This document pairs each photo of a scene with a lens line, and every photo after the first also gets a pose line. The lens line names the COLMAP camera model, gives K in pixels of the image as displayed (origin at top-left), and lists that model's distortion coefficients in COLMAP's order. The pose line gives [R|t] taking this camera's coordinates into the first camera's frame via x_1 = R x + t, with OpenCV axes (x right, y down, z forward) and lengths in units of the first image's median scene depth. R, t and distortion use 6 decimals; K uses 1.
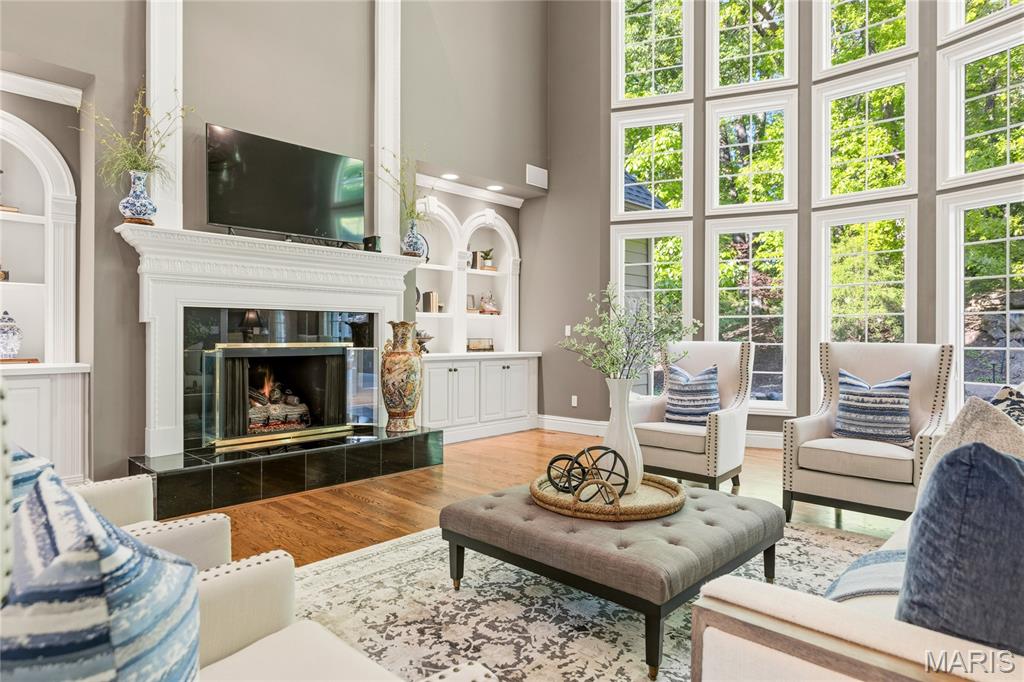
lens RADIAL K [[600.2, 0, 516.5], [0, 600.2, 334.1], [0, 0, 1]] dist [0.002377, -0.000386]
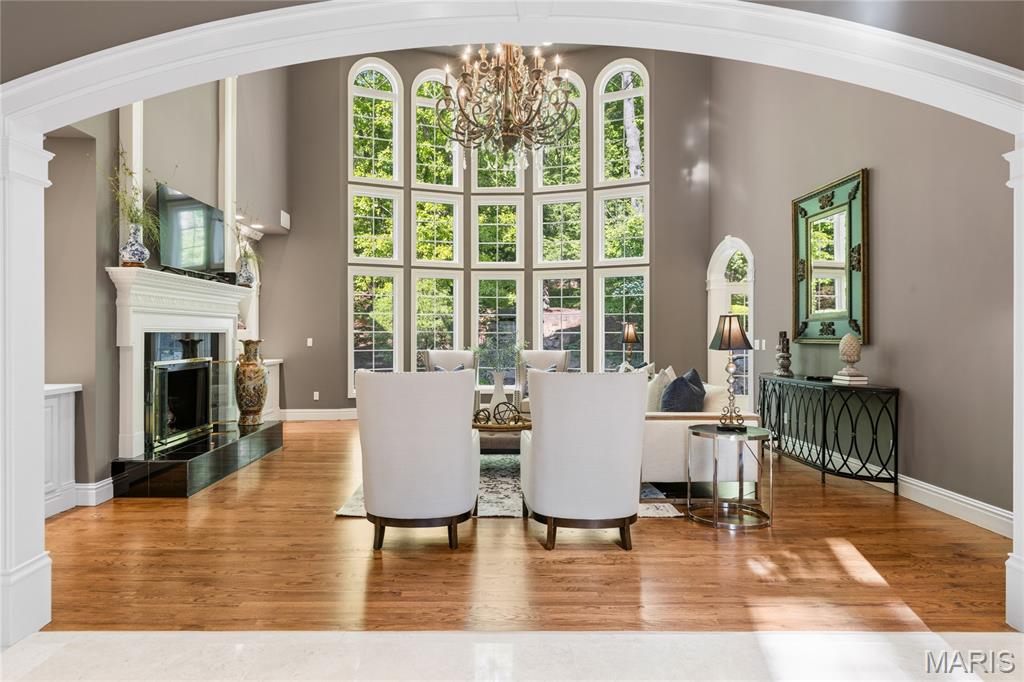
lens RADIAL K [[600.2, 0, 516.4], [0, 600.2, 338.5], [0, 0, 1]] dist [0.002377, -0.000386]
pose [[0.698265, -0.009526, 0.715776, -0.692971], [0.002554, 0.999938, 0.010816, -0.034666], [-0.715835, -0.005725, 0.698246, -0.295460]]
